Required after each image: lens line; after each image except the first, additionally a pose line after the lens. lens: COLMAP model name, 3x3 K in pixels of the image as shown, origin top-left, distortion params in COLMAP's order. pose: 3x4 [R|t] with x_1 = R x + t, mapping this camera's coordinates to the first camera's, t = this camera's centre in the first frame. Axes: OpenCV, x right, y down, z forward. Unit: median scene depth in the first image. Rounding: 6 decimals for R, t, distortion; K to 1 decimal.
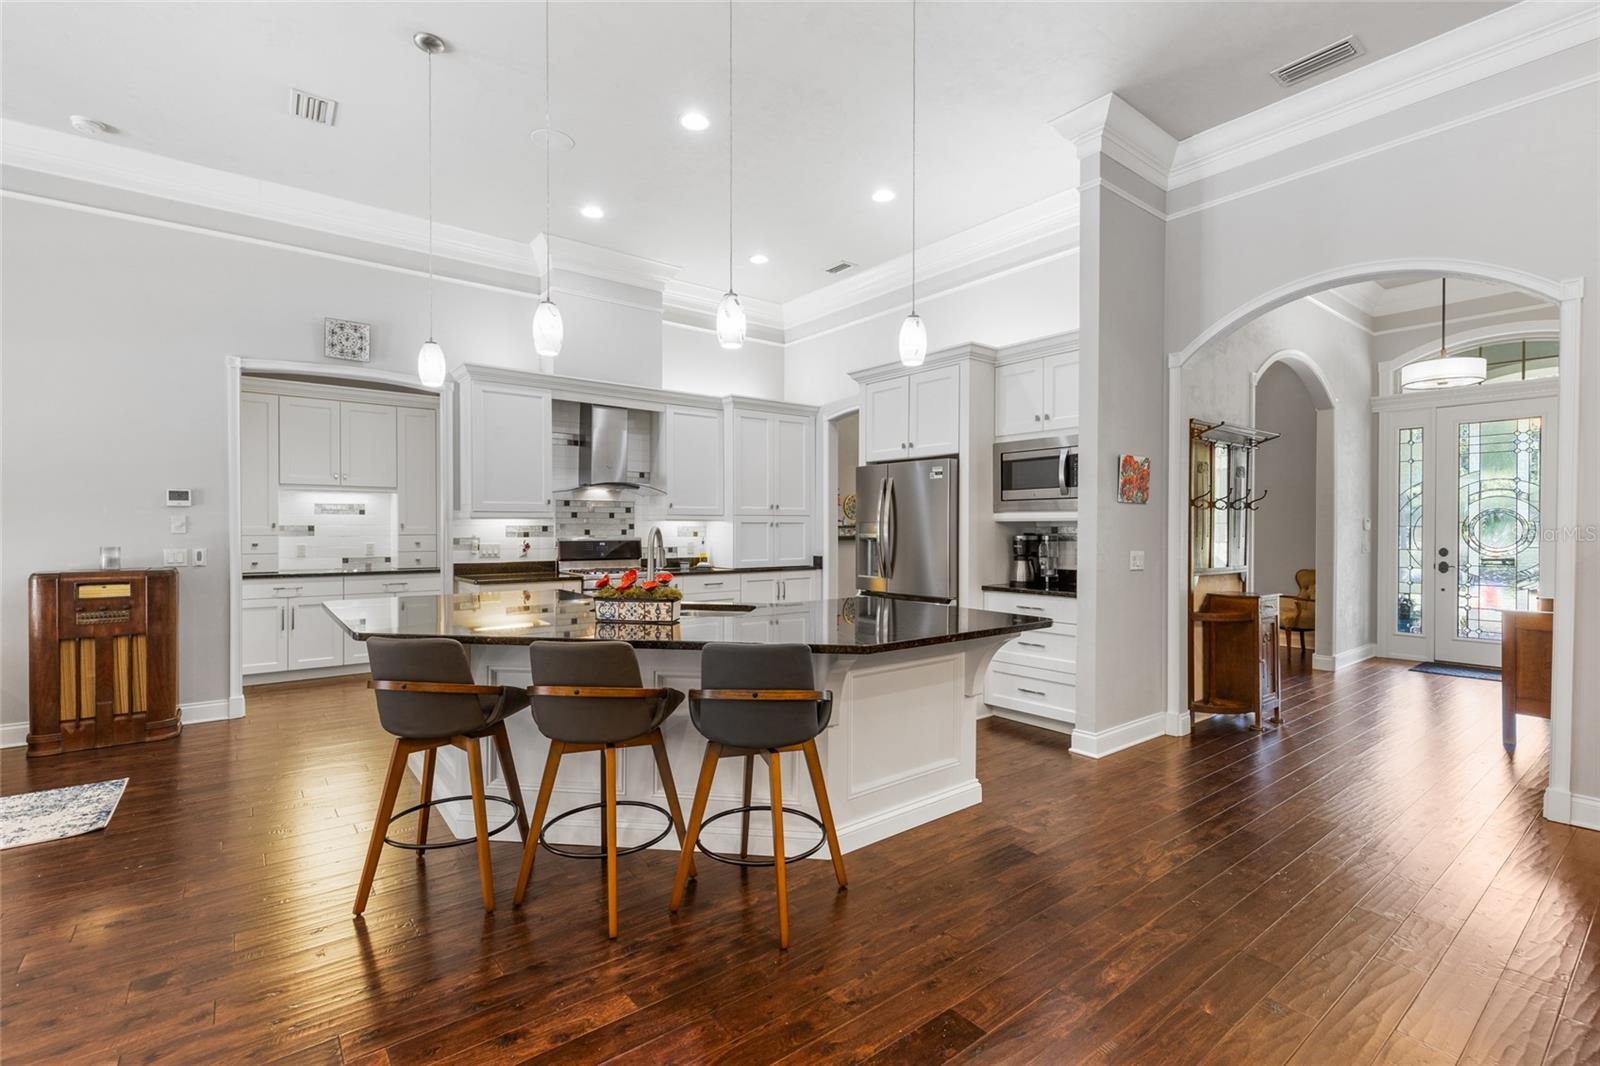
lens RADIAL K [[723.3, 0, 799.0], [0, 723.3, 528.6], [0, 0, 1]] dist [0.007472, 0.000085]
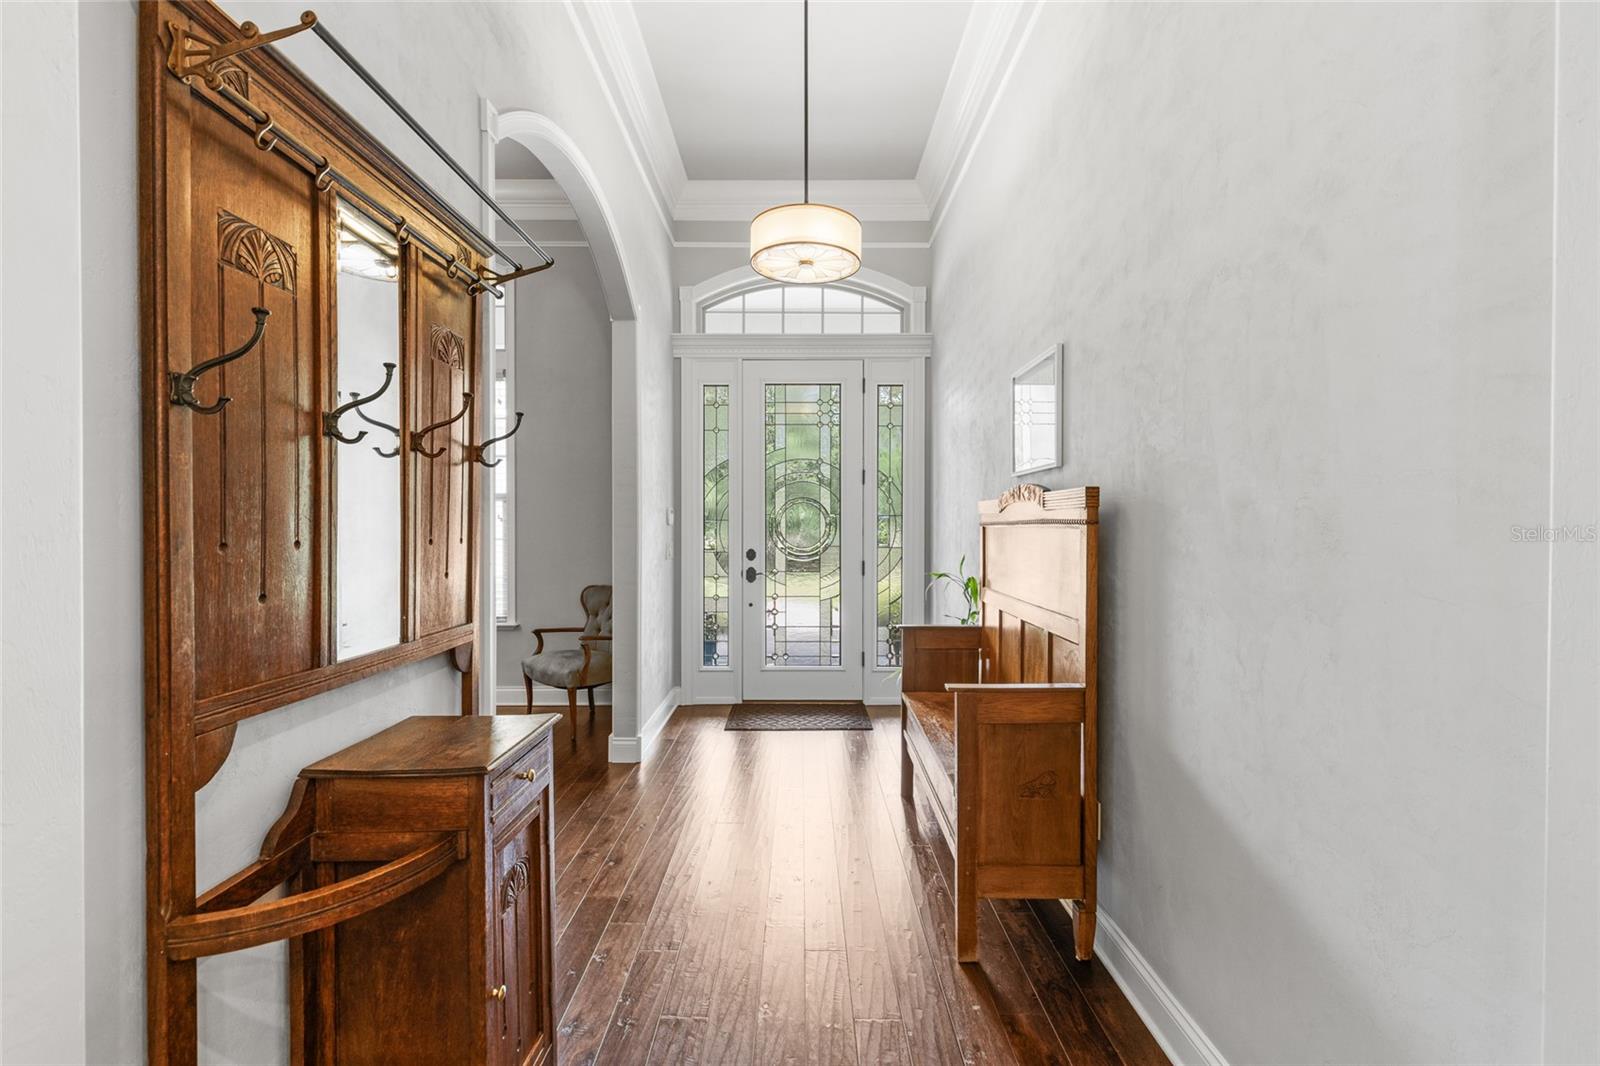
lens RADIAL K [[719.8, 0, 800.0], [0, 719.8, 533.0], [0, 0, 1]] dist [0.004810, 0.000321]
pose [[0.619356, -0.010700, 0.785037, 0.338584], [0.003800, 0.999936, 0.010632, 0.002621], [-0.785101, -0.003602, 0.619357, 0.504845]]
